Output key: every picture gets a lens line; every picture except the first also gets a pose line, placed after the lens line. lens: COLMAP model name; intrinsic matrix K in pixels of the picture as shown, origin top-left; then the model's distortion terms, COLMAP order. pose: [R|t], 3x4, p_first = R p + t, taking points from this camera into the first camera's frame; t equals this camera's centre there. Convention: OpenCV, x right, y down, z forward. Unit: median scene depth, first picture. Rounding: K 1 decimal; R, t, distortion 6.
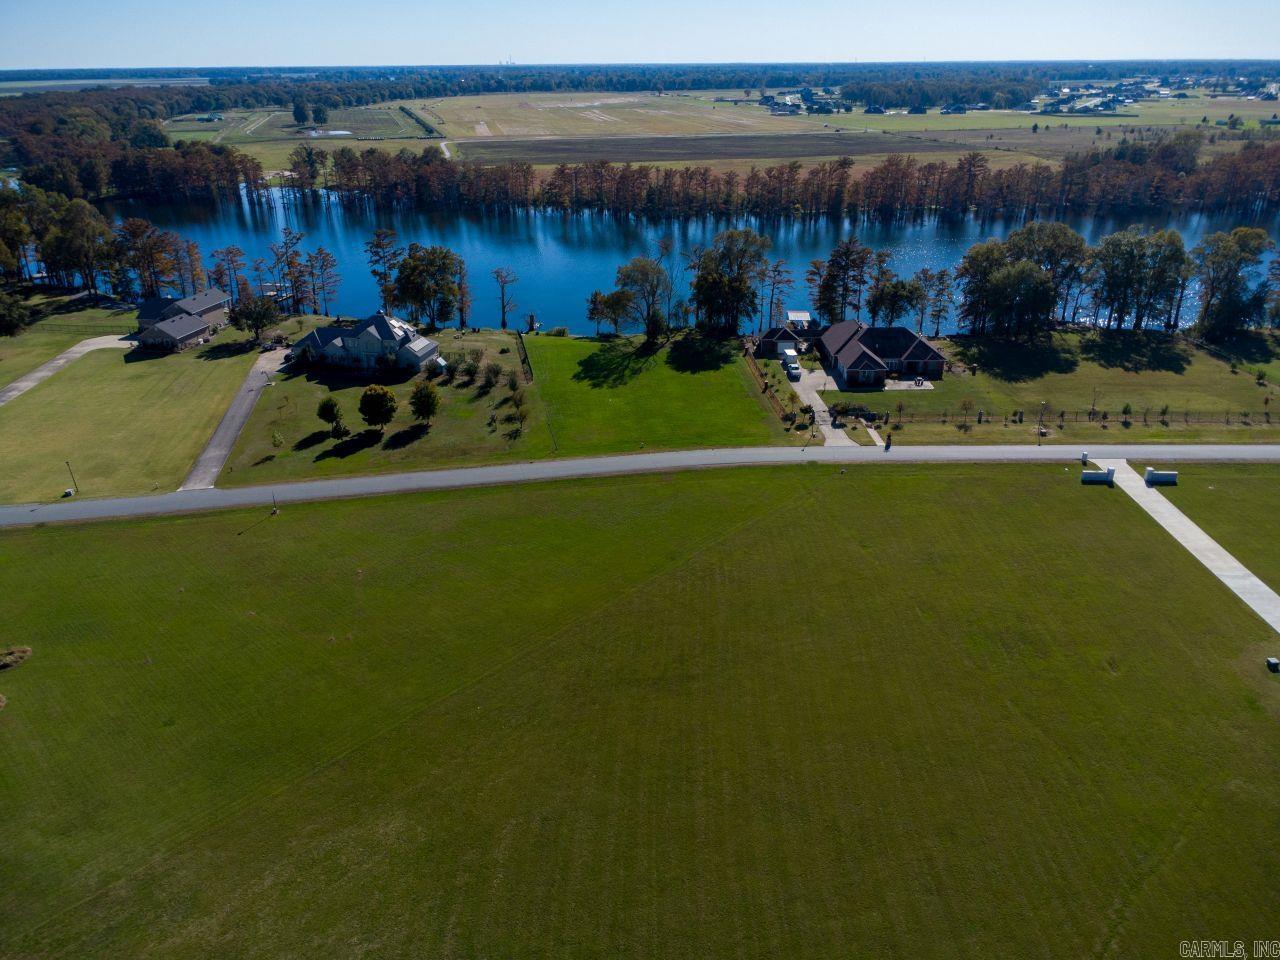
lens RADIAL K [[929.5, 0, 638.0], [0, 929.5, 474.1], [0, 0, 1]] dist [0.013181, -0.017616]
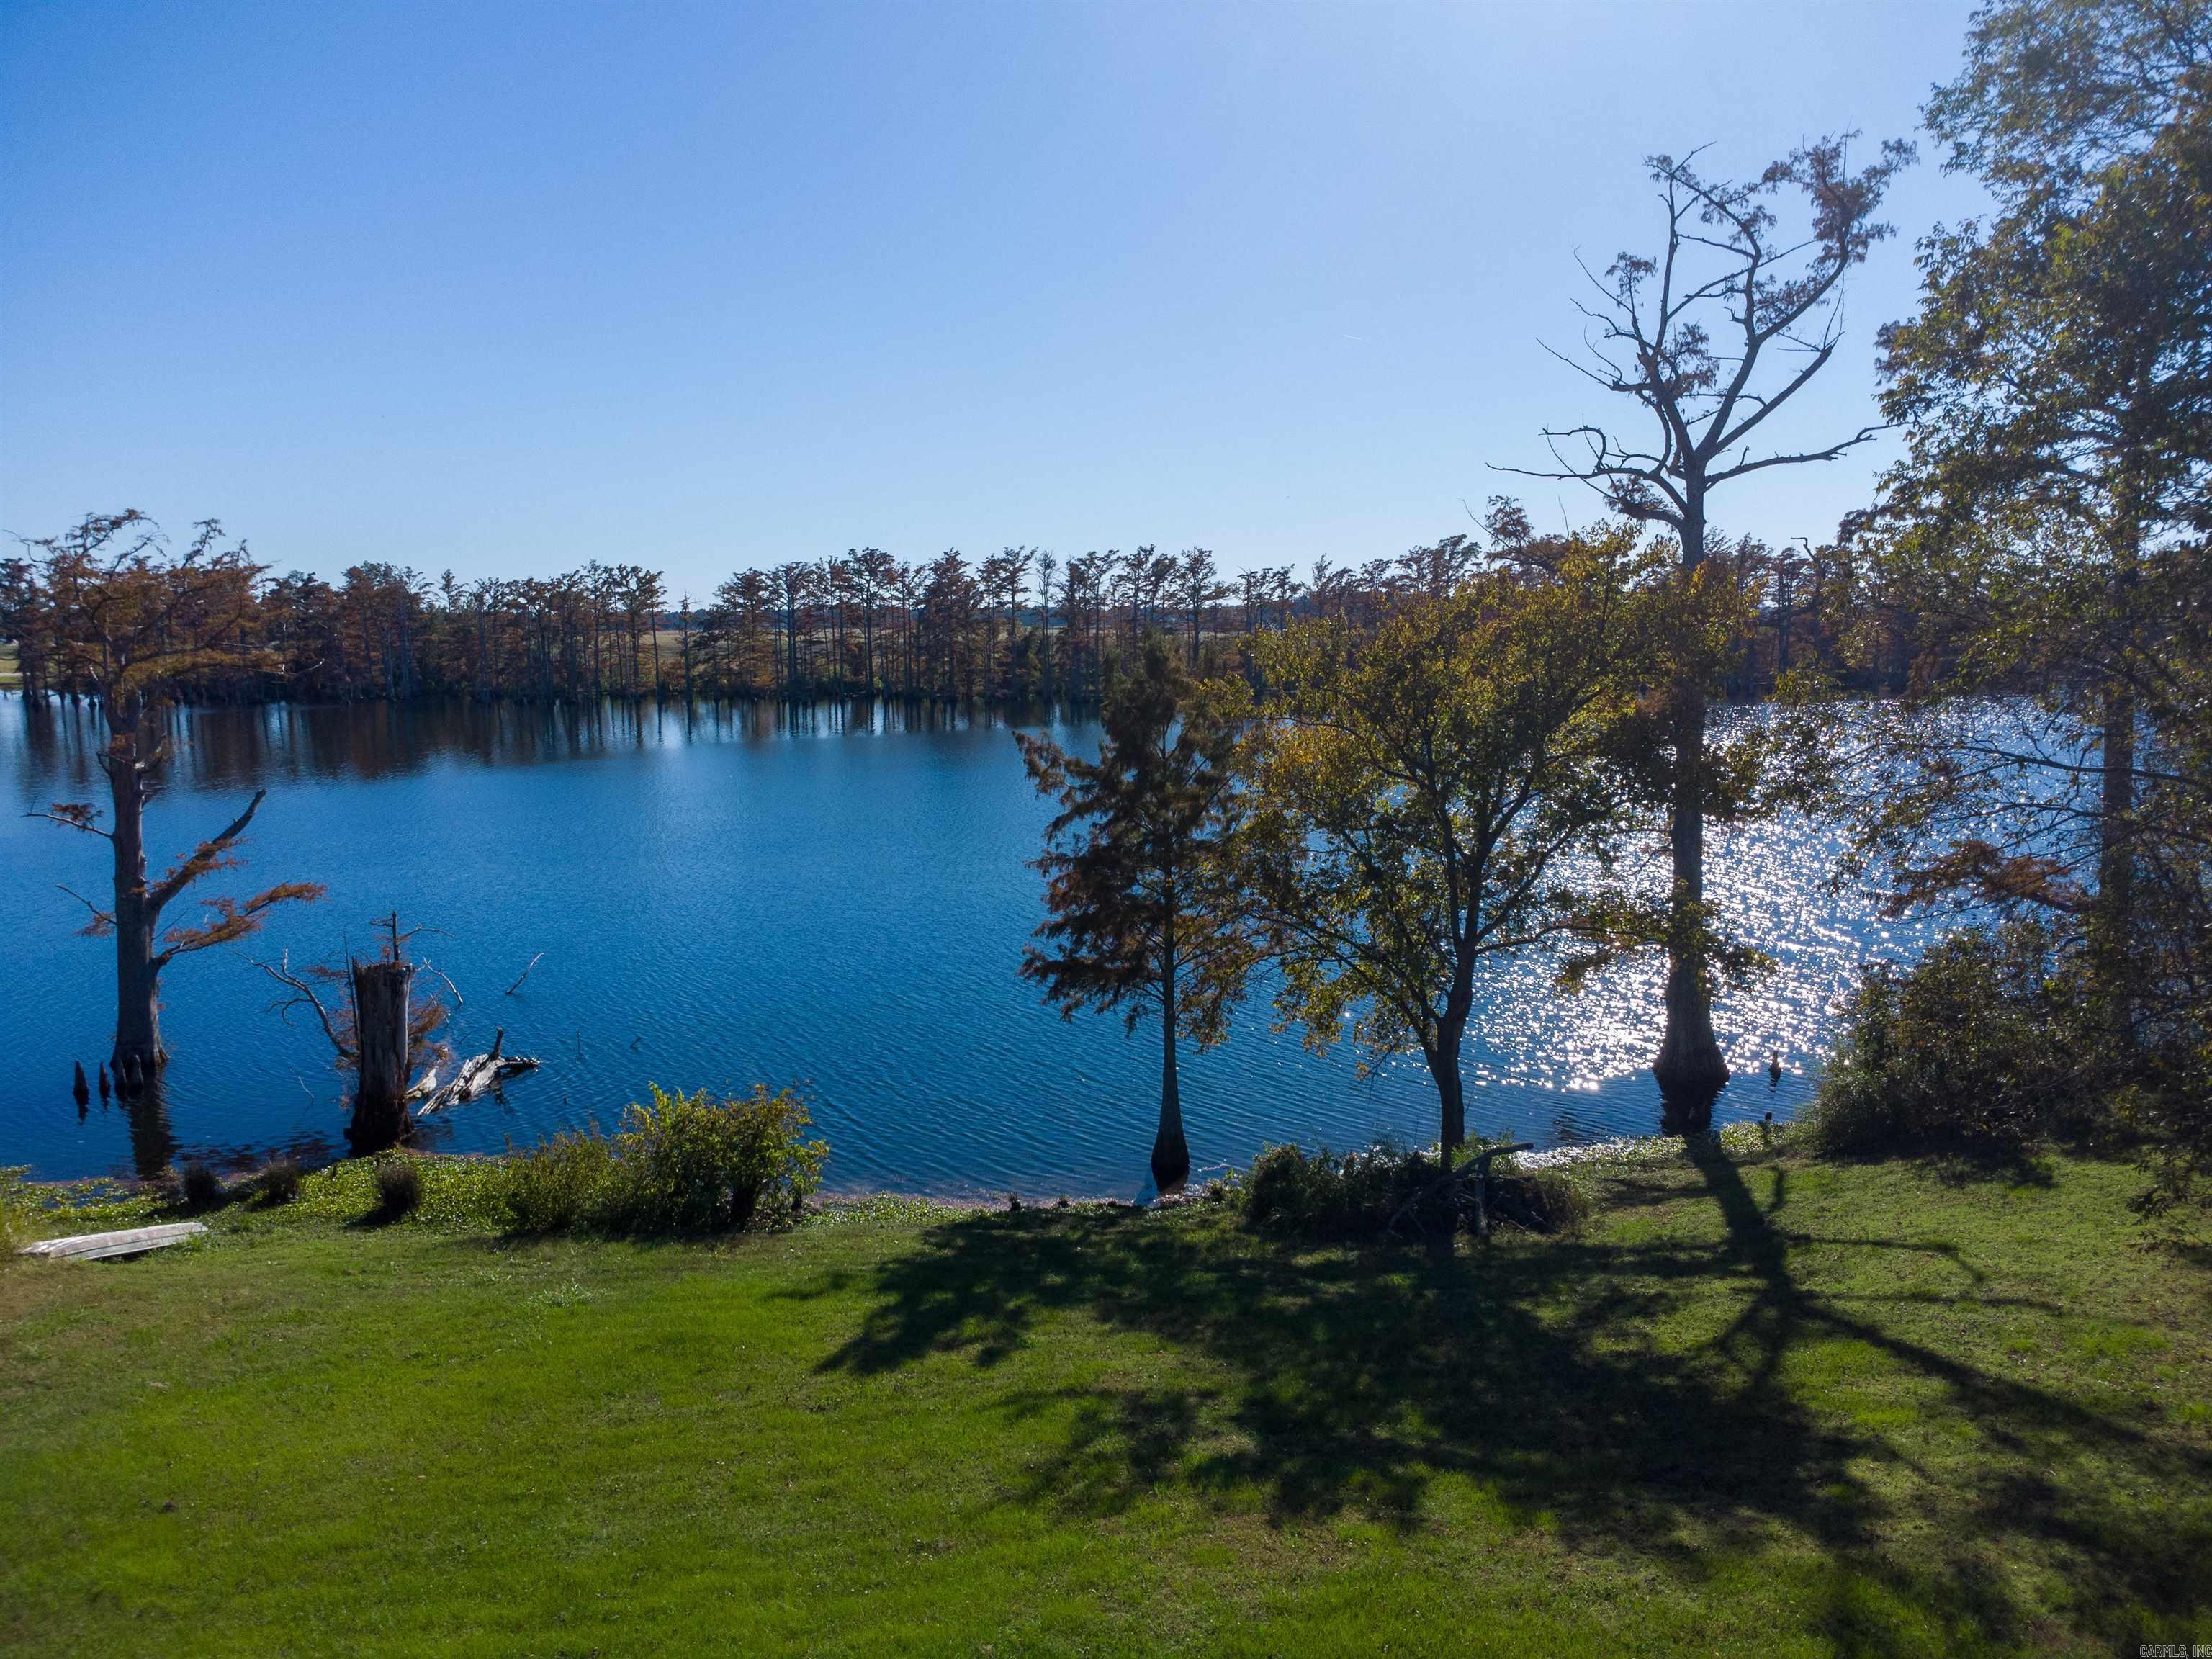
lens RADIAL K [[1606.1, 0, 1096.8], [0, 1606.1, 823.3], [0, 0, 1]] dist [0.018054, -0.021479]
pose [[0.990669, -0.020957, 0.134669, -0.079497], [0.058966, 0.956747, -0.284884, -0.162263], [-0.122874, 0.290167, 0.949055, 0.999243]]
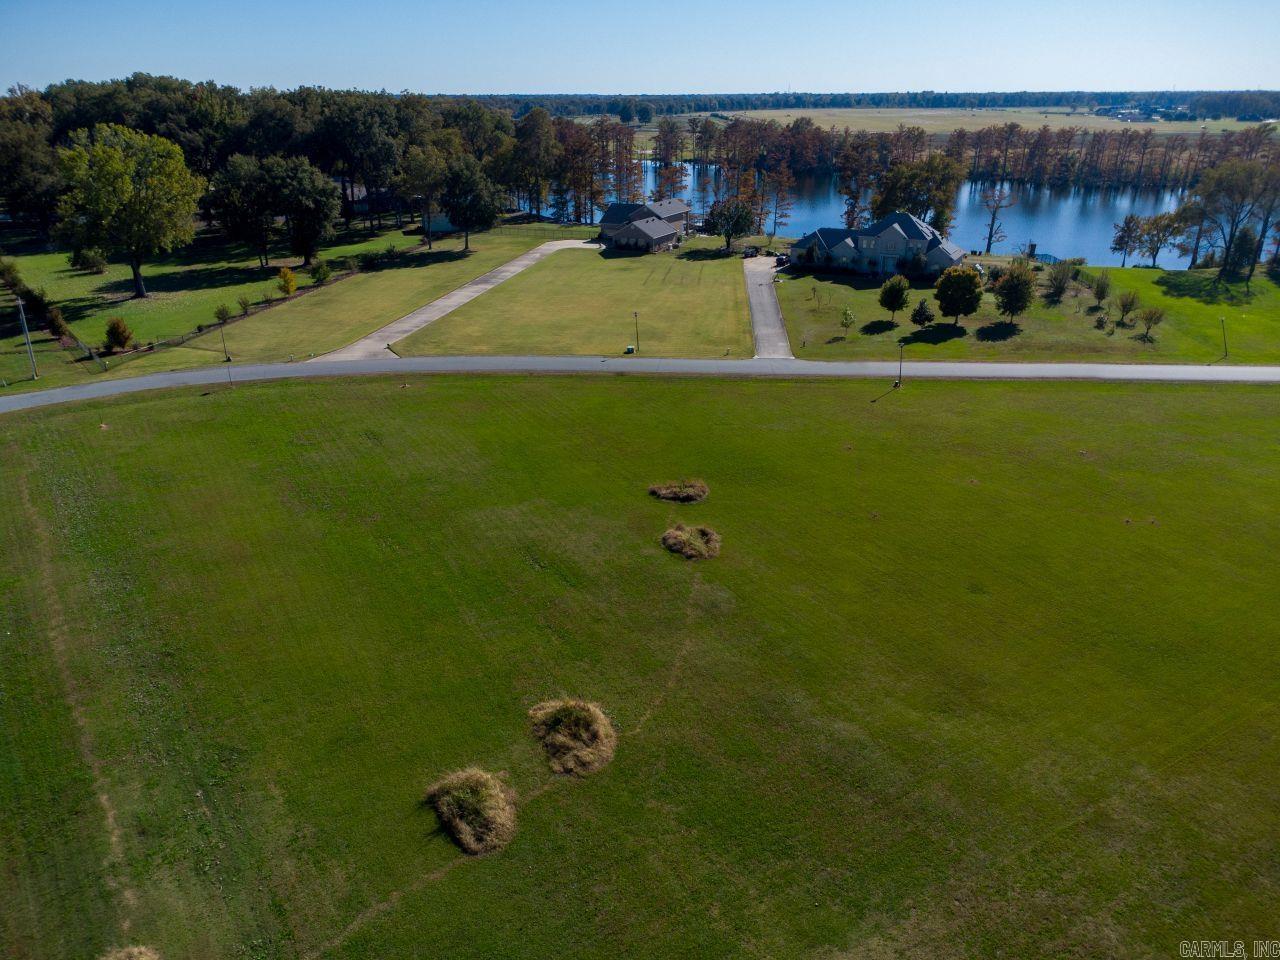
lens RADIAL K [[929.4, 0, 635.4], [0, 929.4, 474.8], [0, 0, 1]] dist [0.013663, -0.010116]
pose [[0.962654, 0.104807, -0.249624, -0.269865], [-0.111669, 0.993654, -0.013448, 0.102255], [0.246630, 0.040821, 0.968250, 0.127887]]
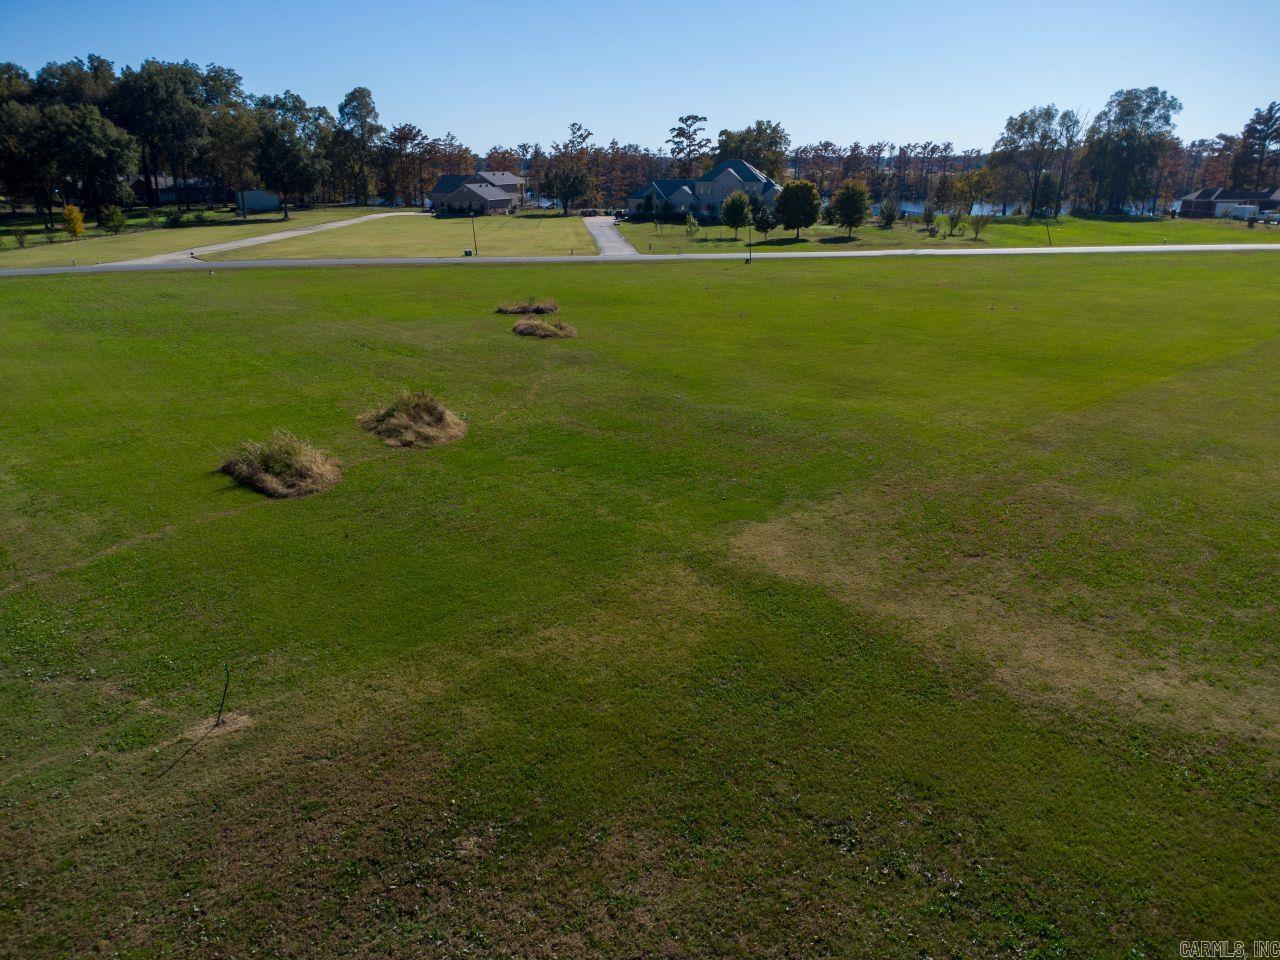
lens RADIAL K [[929.5, 0, 638.0], [0, 929.5, 474.1], [0, 0, 1]] dist [0.013181, -0.017616]
pose [[0.995083, 0.034234, -0.092945, -0.272713], [-0.042948, 0.994699, -0.093434, 0.195449], [0.089254, 0.096966, 0.991278, 0.171255]]
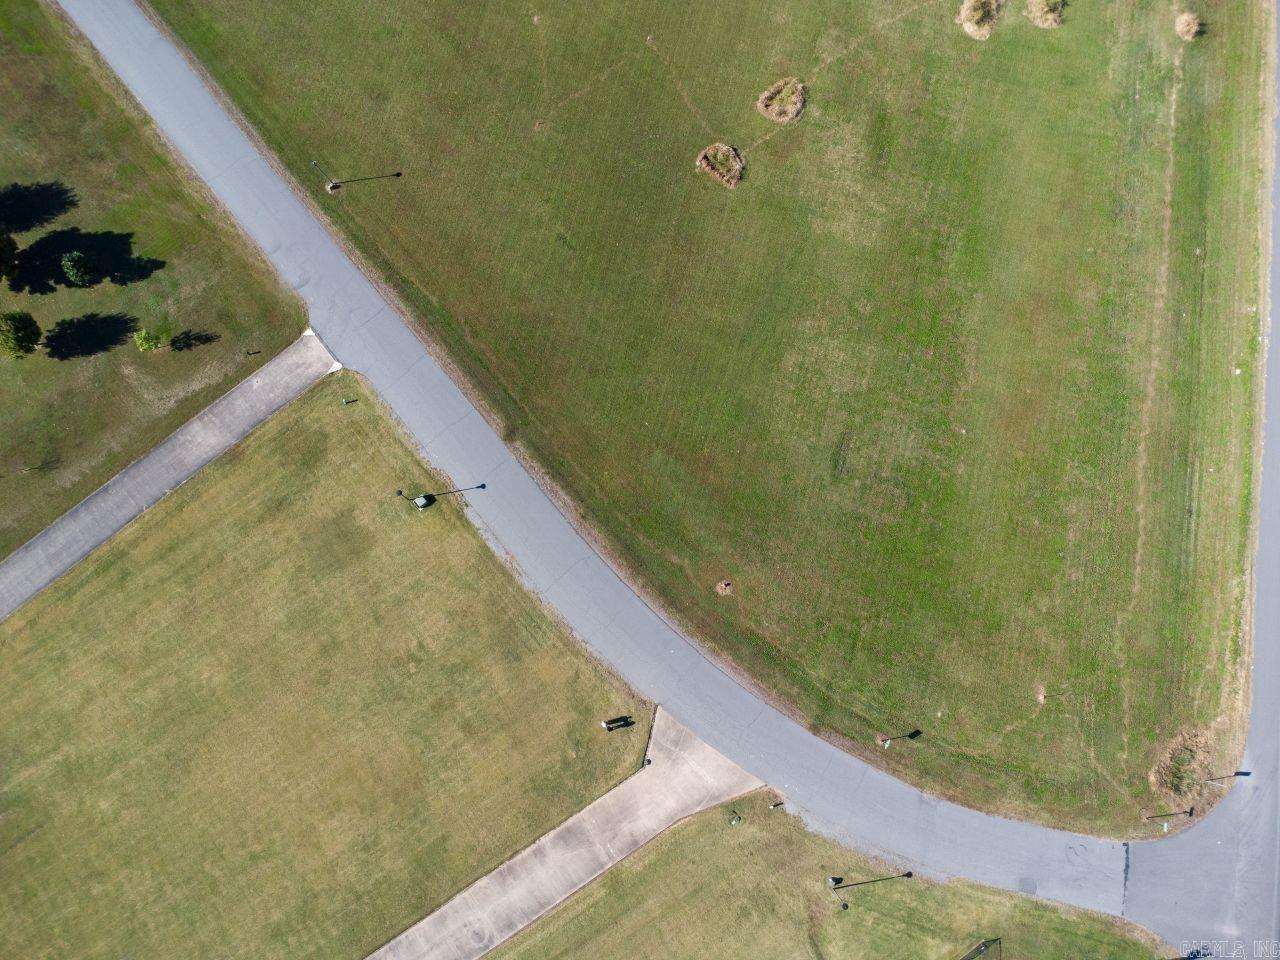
lens RADIAL K [[929.4, 0, 635.4], [0, 929.4, 474.8], [0, 0, 1]] dist [0.013663, -0.010116]
pose [[-0.483815, -0.858418, 0.170414, -0.545388], [0.360762, -0.018213, 0.932480, -0.361510], [-0.797354, 0.512627, 0.318497, 0.478266]]
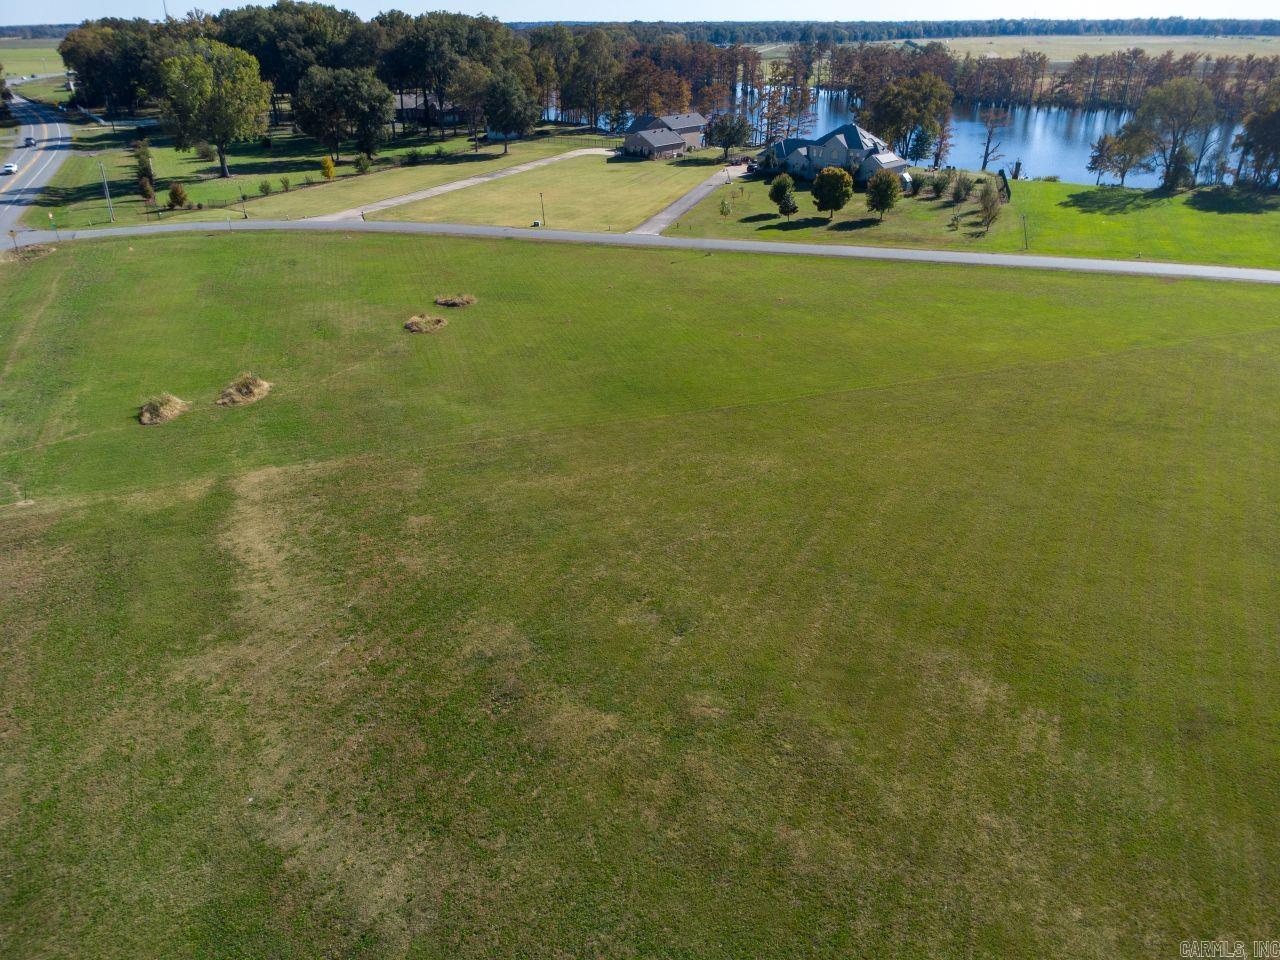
lens RADIAL K [[929.4, 0, 635.4], [0, 929.4, 474.8], [0, 0, 1]] dist [0.013663, -0.010116]
pose [[0.881831, 0.208687, -0.422875, 0.000763], [-0.192526, 0.977933, 0.081126, 0.136890], [0.430473, 0.009876, 0.902549, 0.061492]]
